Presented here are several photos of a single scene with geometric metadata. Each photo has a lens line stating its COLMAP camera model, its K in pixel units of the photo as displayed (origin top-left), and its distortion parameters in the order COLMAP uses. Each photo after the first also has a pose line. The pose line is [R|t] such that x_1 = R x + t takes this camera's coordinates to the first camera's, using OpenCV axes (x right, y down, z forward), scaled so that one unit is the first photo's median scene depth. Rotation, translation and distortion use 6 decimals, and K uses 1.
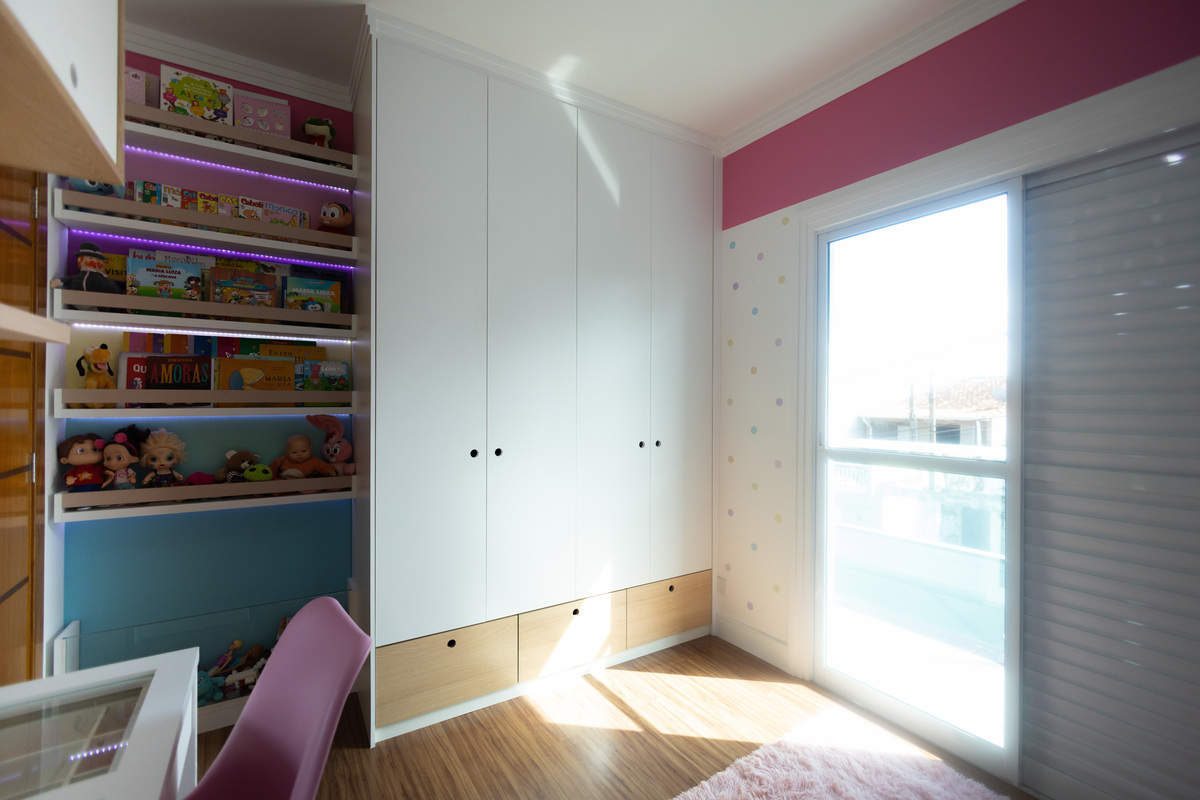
lens RADIAL K [[507.6, 0, 610.9], [0, 507.6, 404.6], [0, 0, 1]] dist [-0.004424, 0.000425]
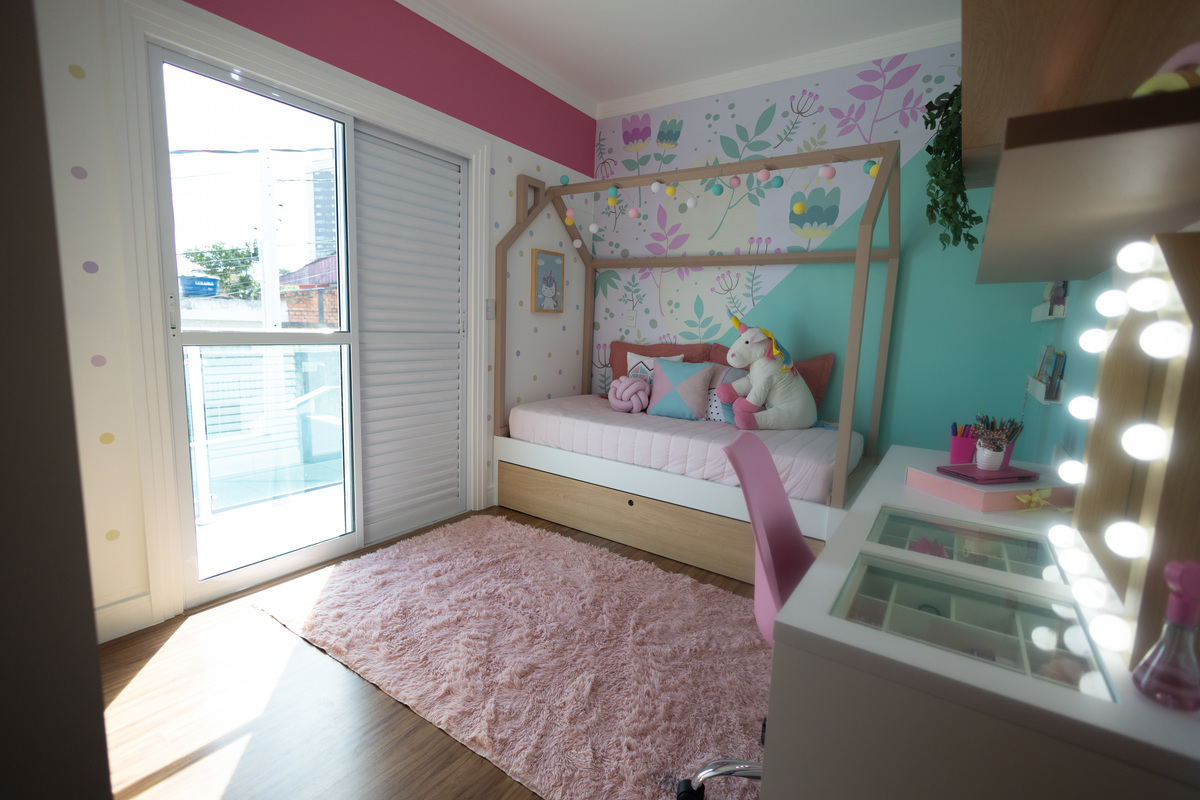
lens RADIAL K [[539.7, 0, 602.3], [0, 539.7, 406.1], [0, 0, 1]] dist [-0.008144, 0.001762]
pose [[-0.386784, -0.159064, 0.908348, -0.751648], [-0.044161, 0.987076, 0.154046, 0.046967], [-0.921112, 0.019469, -0.388809, 0.830048]]
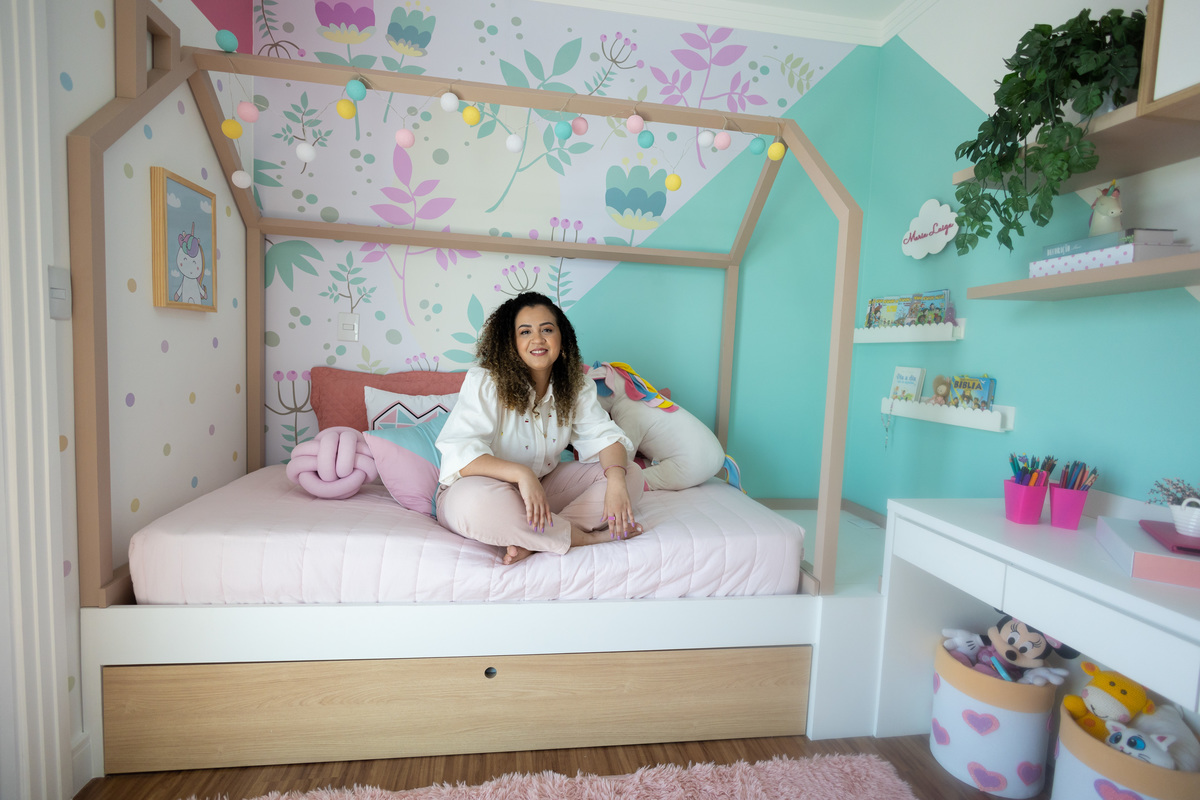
lens RADIAL K [[565.3, 0, 601.9], [0, 565.3, 403.0], [0, 0, 1]] dist [-0.004646, -0.000942]
pose [[-0.912541, -0.080413, 0.401003, 0.060812], [-0.051888, 0.995321, 0.081514, 0.065218], [-0.405682, 0.053578, -0.912443, 0.851480]]
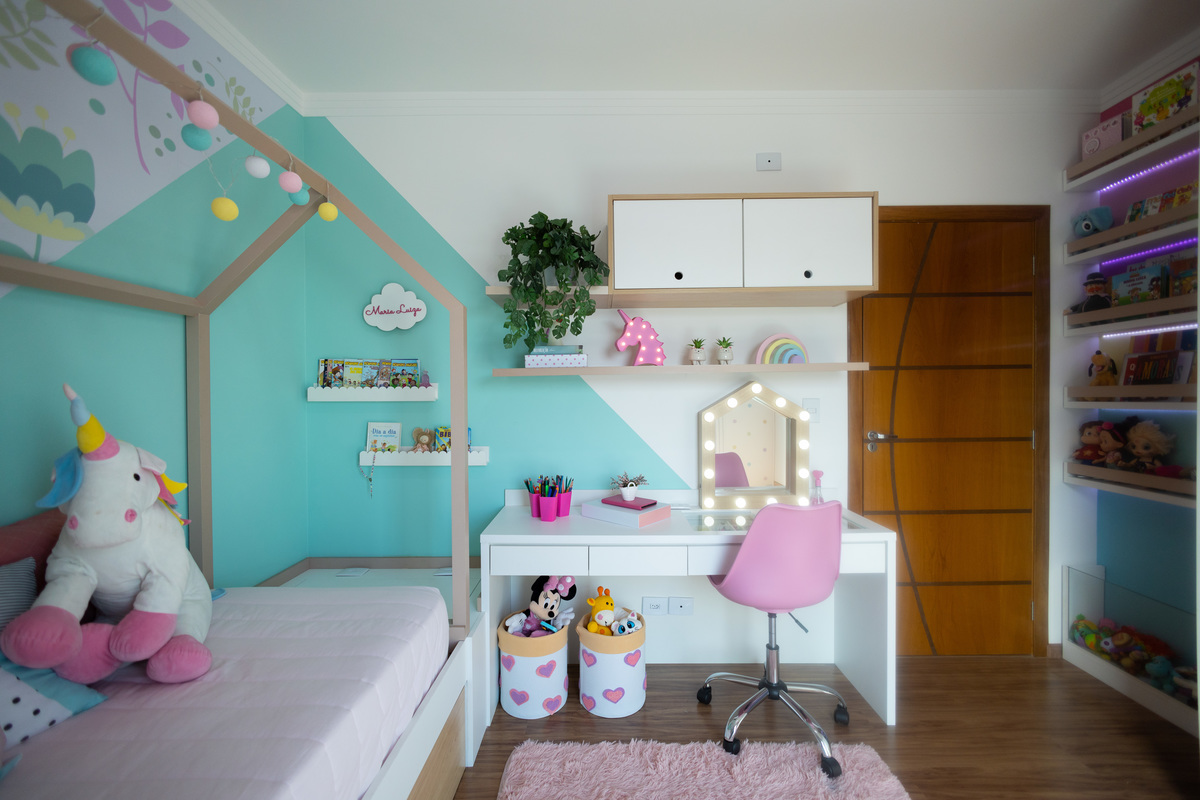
lens RADIAL K [[507.6, 0, 606.8], [0, 507.6, 400.5], [0, 0, 1]] dist [-0.004424, 0.000425]
pose [[-0.552242, 0.009149, -0.833634, 0.686820], [0.003434, 0.999956, 0.008699, -0.009444], [0.833677, 0.001941, -0.552249, 0.631289]]
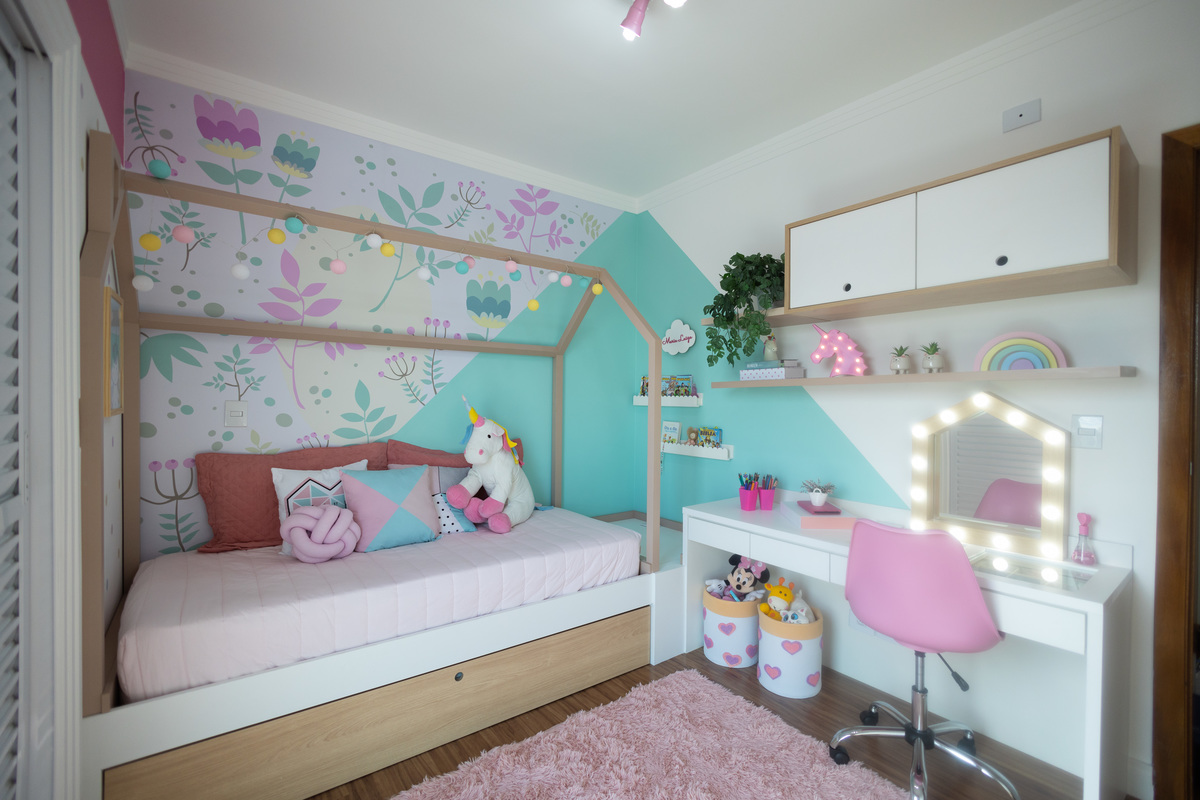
lens RADIAL K [[521.5, 0, 615.6], [0, 521.5, 407.2], [0, 0, 1]] dist [-0.005735, 0.000027]
pose [[-0.996023, -0.015155, -0.087796, 0.294896], [-0.016309, 0.999790, 0.012448, -0.014433], [0.087589, 0.013830, -0.996061, 1.221398]]
